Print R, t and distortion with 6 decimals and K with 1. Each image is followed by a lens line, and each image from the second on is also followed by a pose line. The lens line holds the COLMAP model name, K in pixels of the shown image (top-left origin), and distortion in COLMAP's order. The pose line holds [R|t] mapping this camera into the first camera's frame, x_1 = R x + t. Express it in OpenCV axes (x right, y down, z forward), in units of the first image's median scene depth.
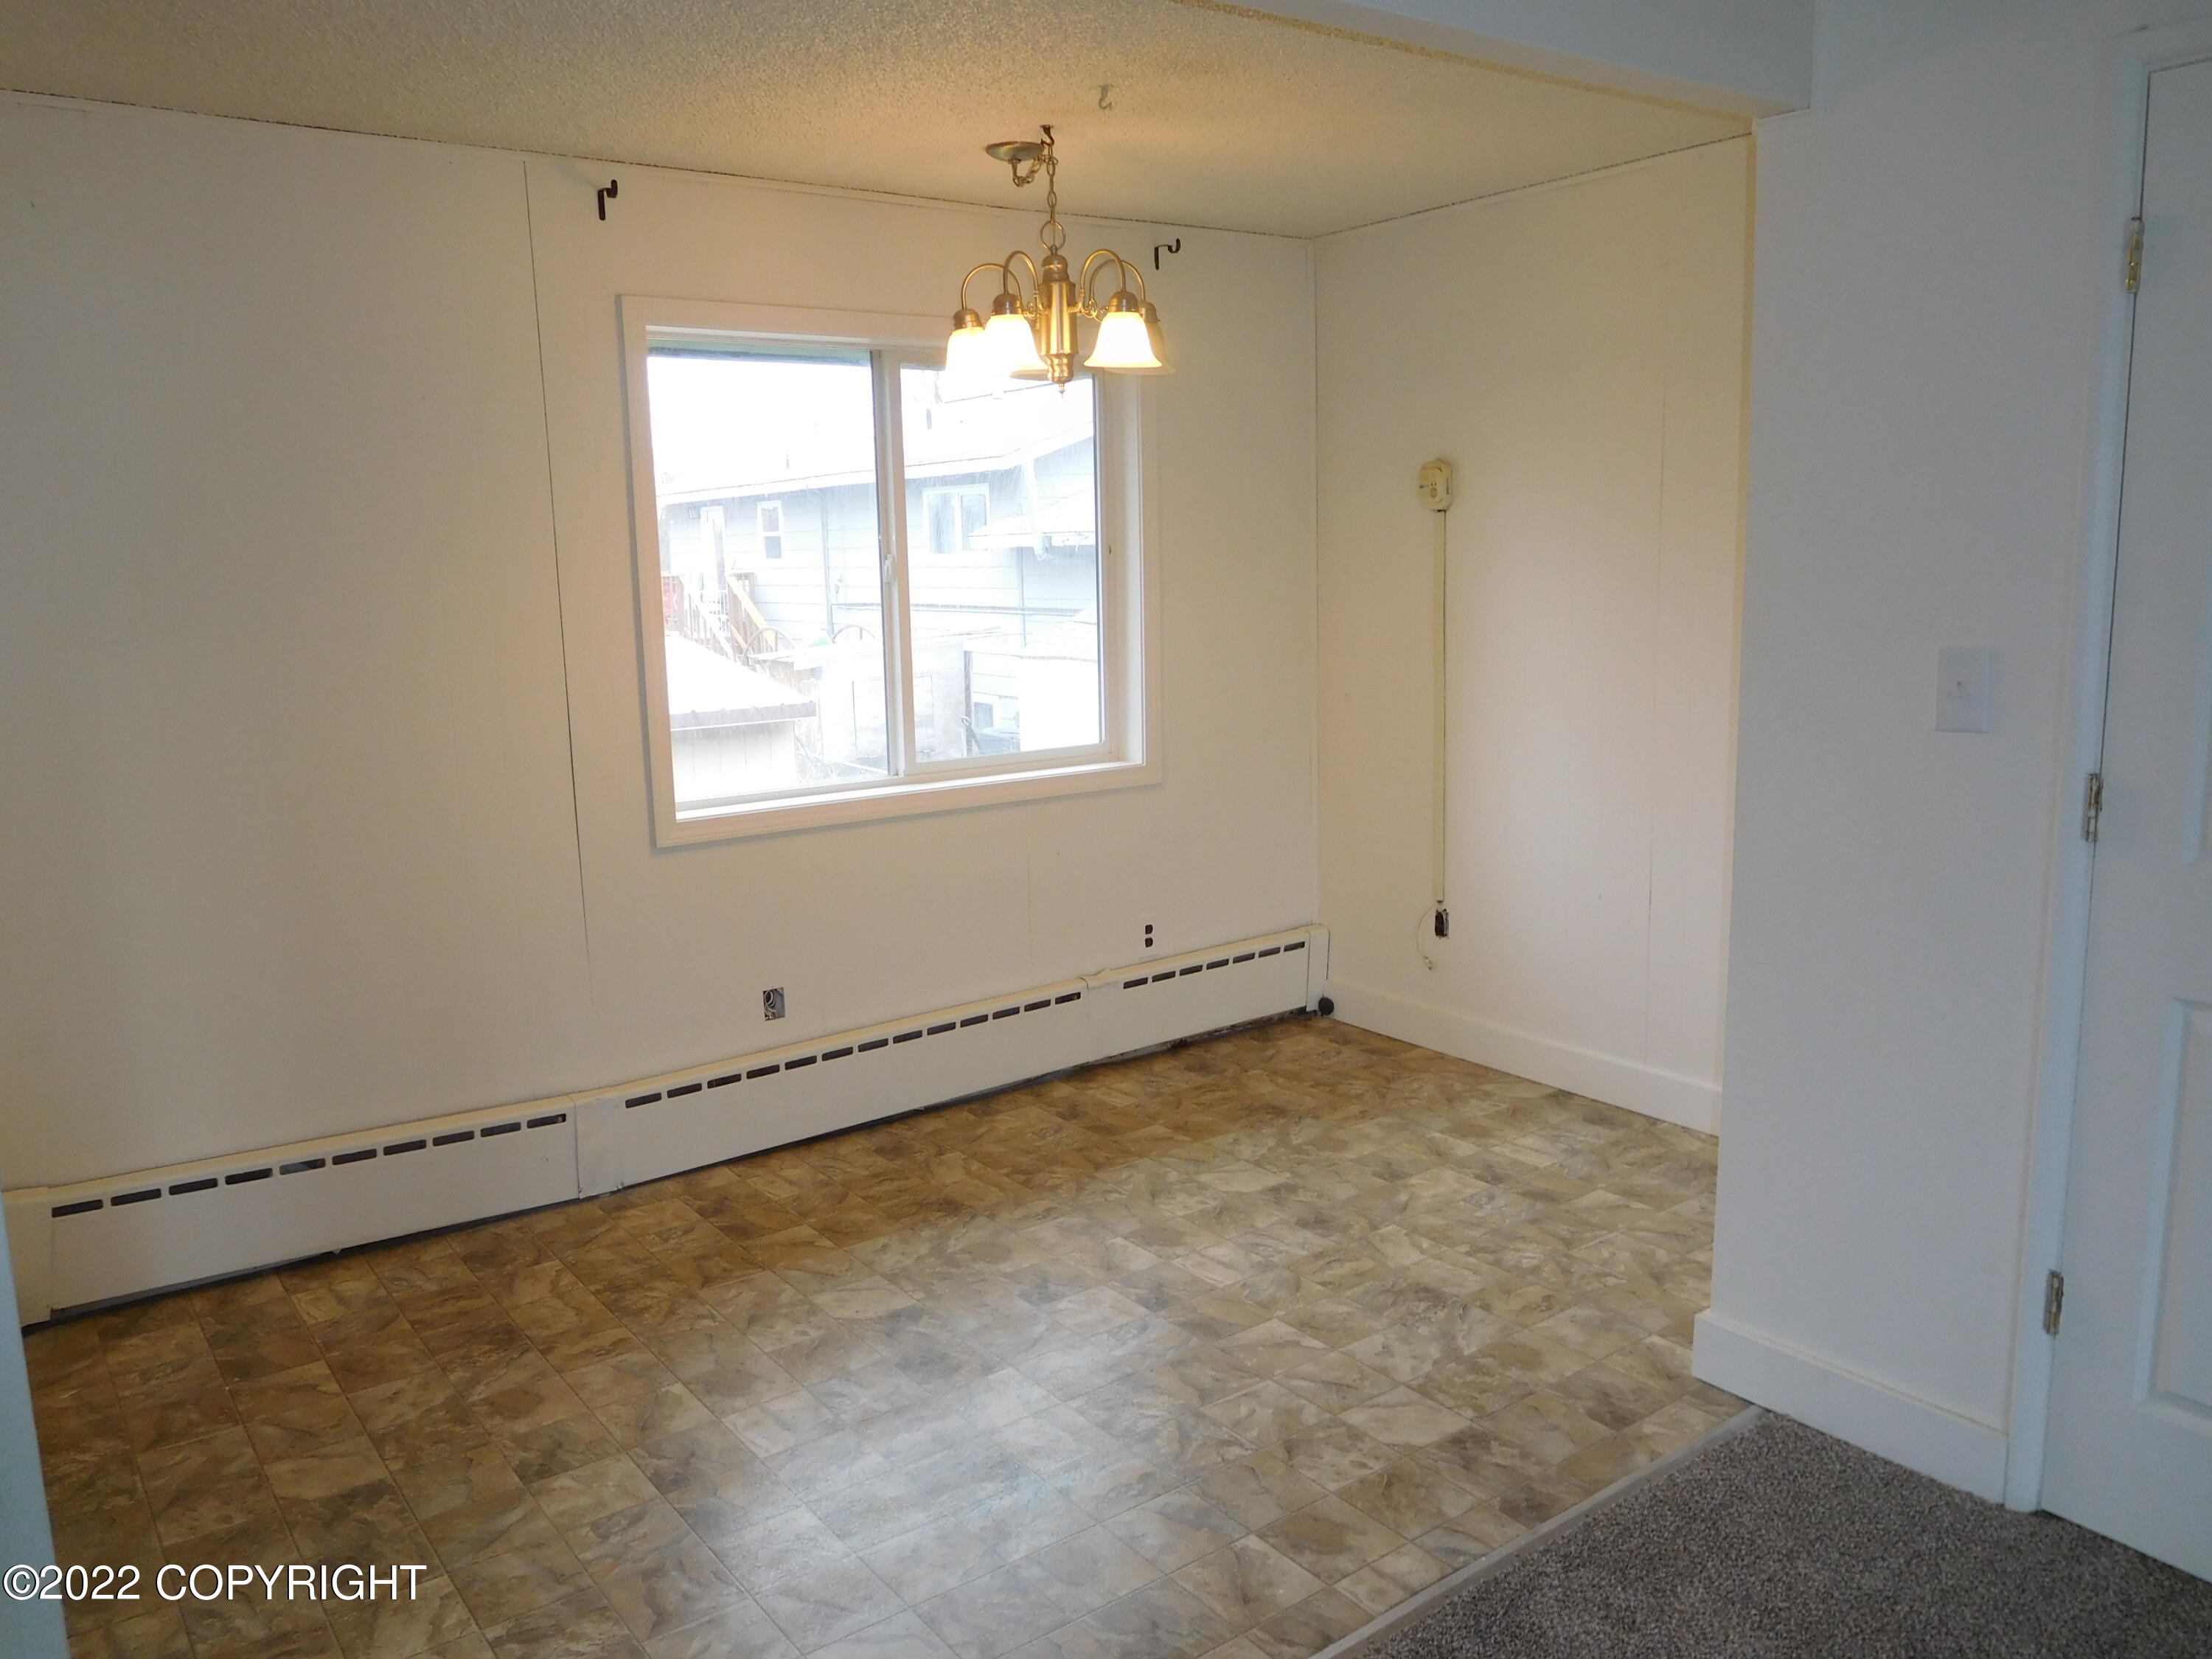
lens RADIAL K [[1644.1, 0, 1115.8], [0, 1644.1, 835.5], [0, 0, 1]] dist [-0.002350, 0.012076]
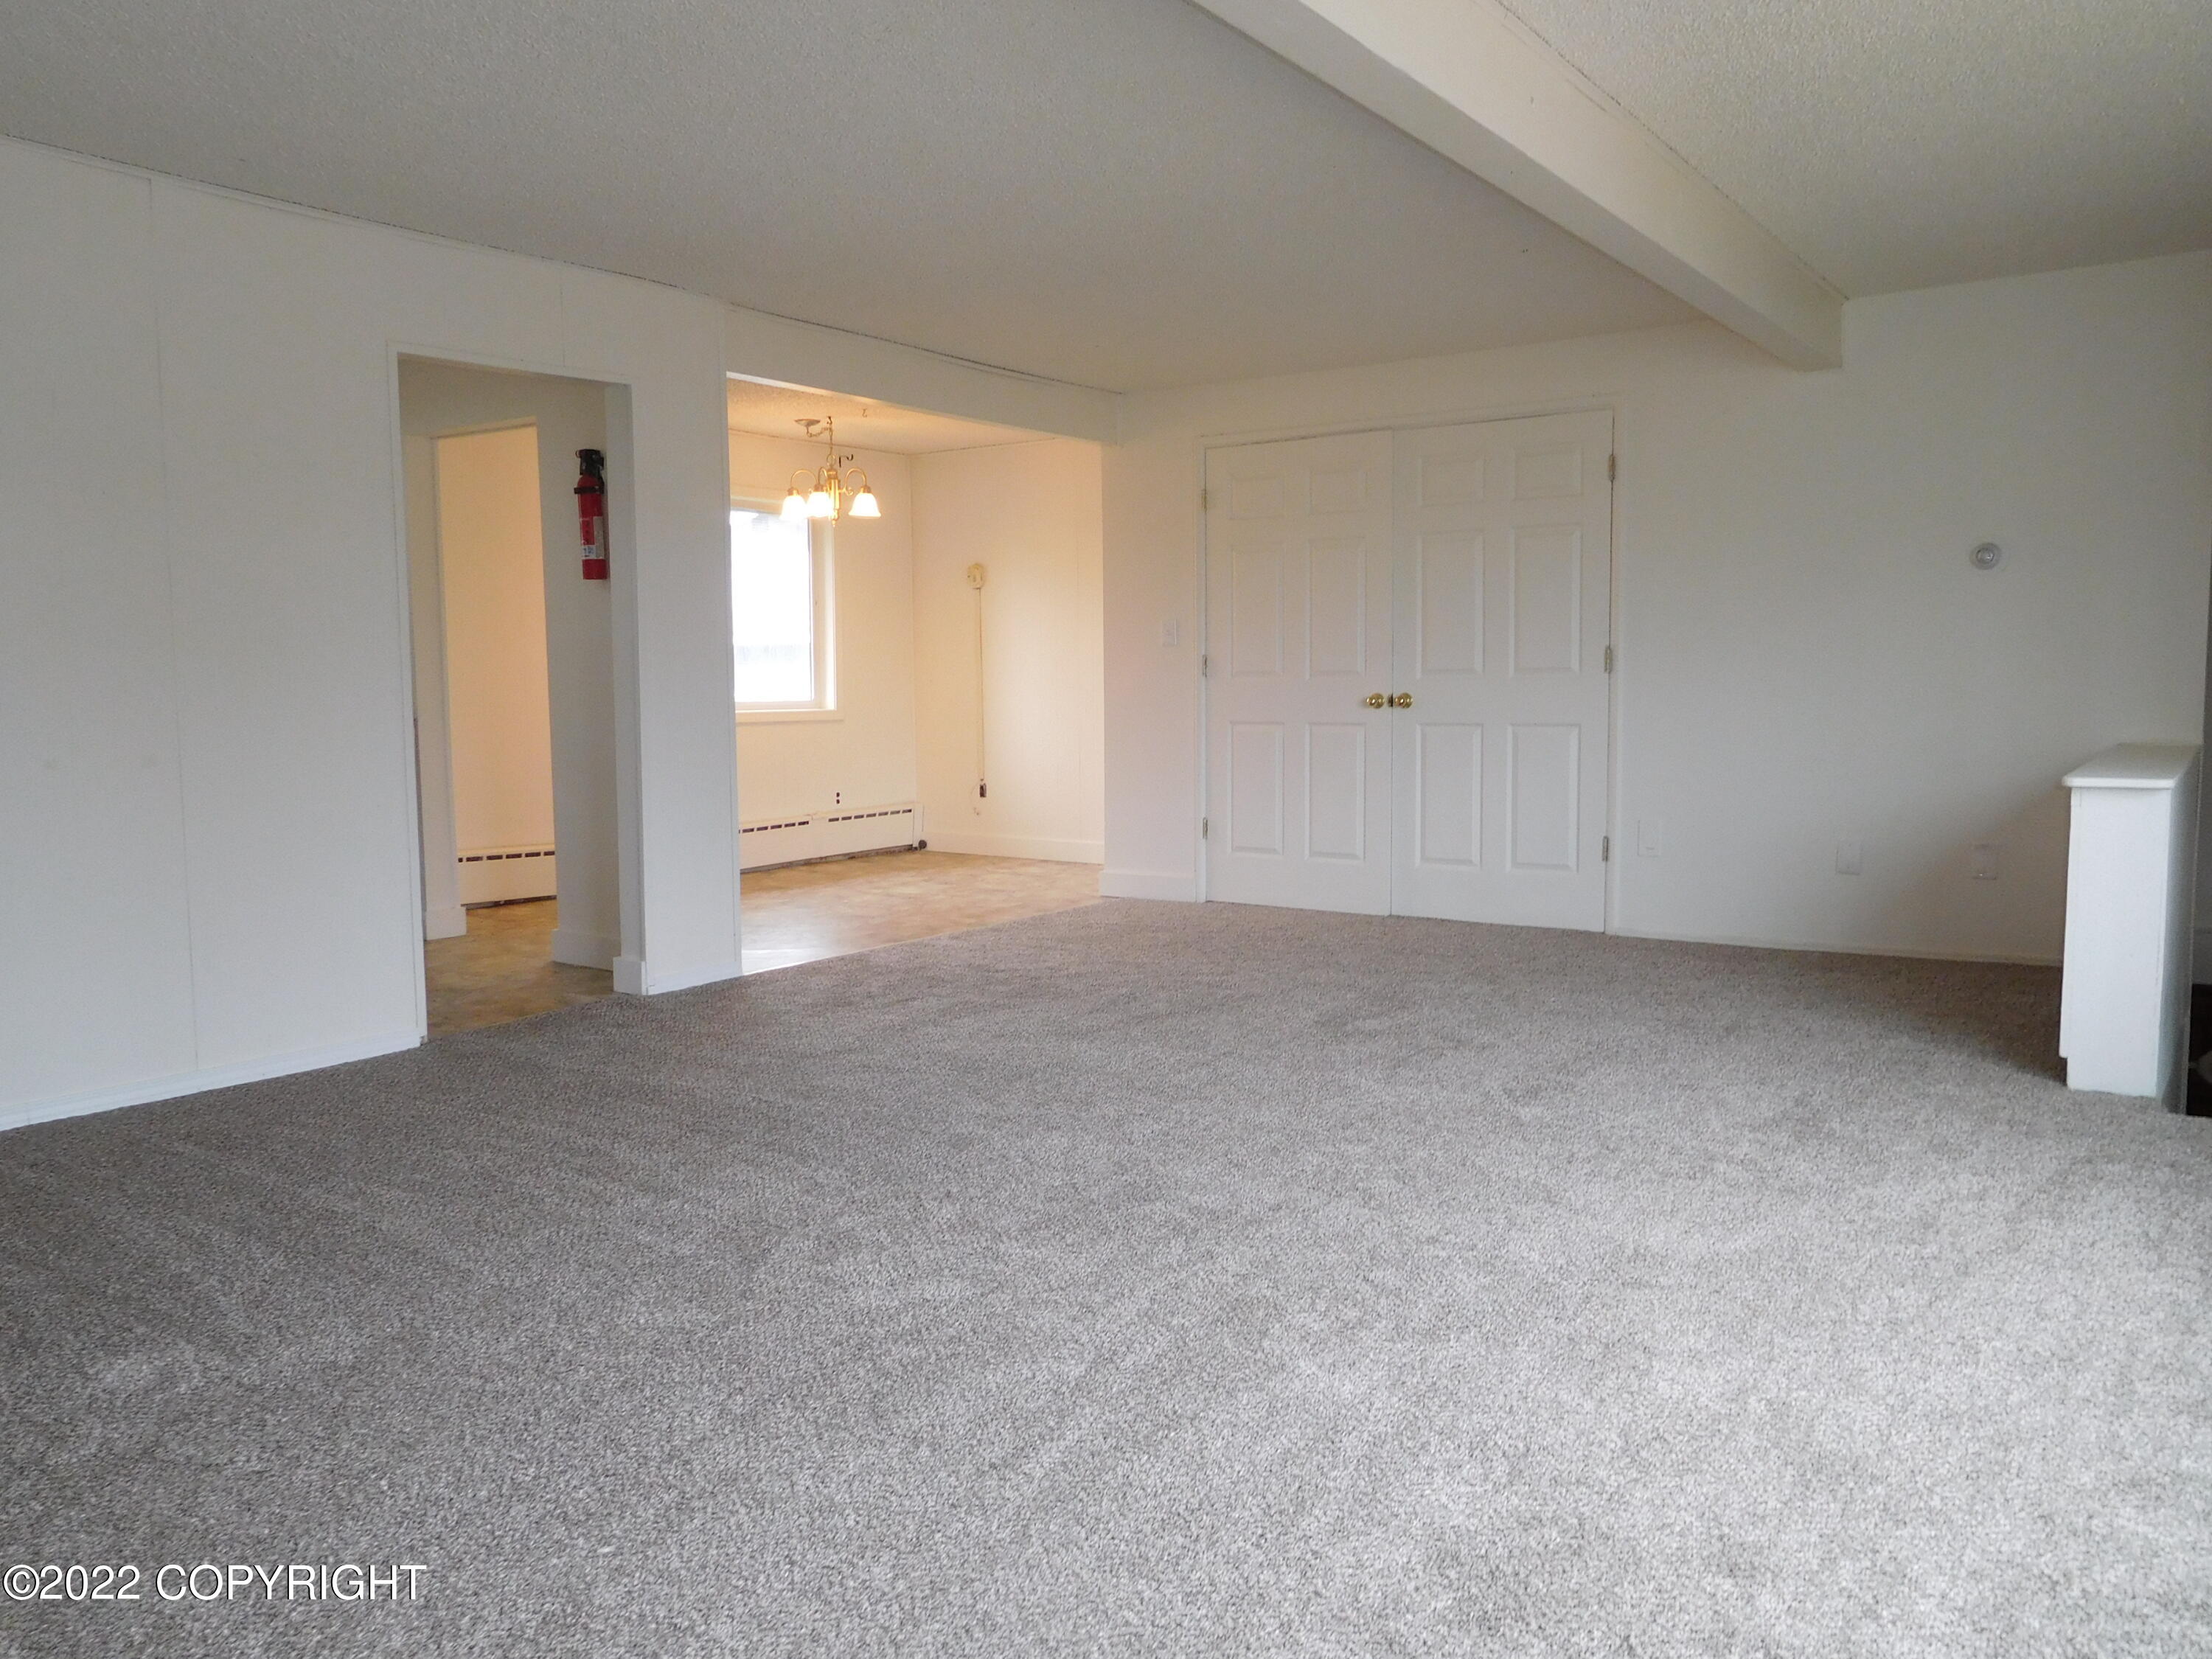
lens RADIAL K [[1644.1, 0, 1108.0], [0, 1644.1, 834.0], [0, 0, 1]] dist [-0.002350, 0.012076]
pose [[0.947959, -0.011348, 0.318190, -0.402131], [0.038718, 0.996056, -0.079827, 0.366945], [-0.316029, 0.087993, 0.944660, -1.277623]]
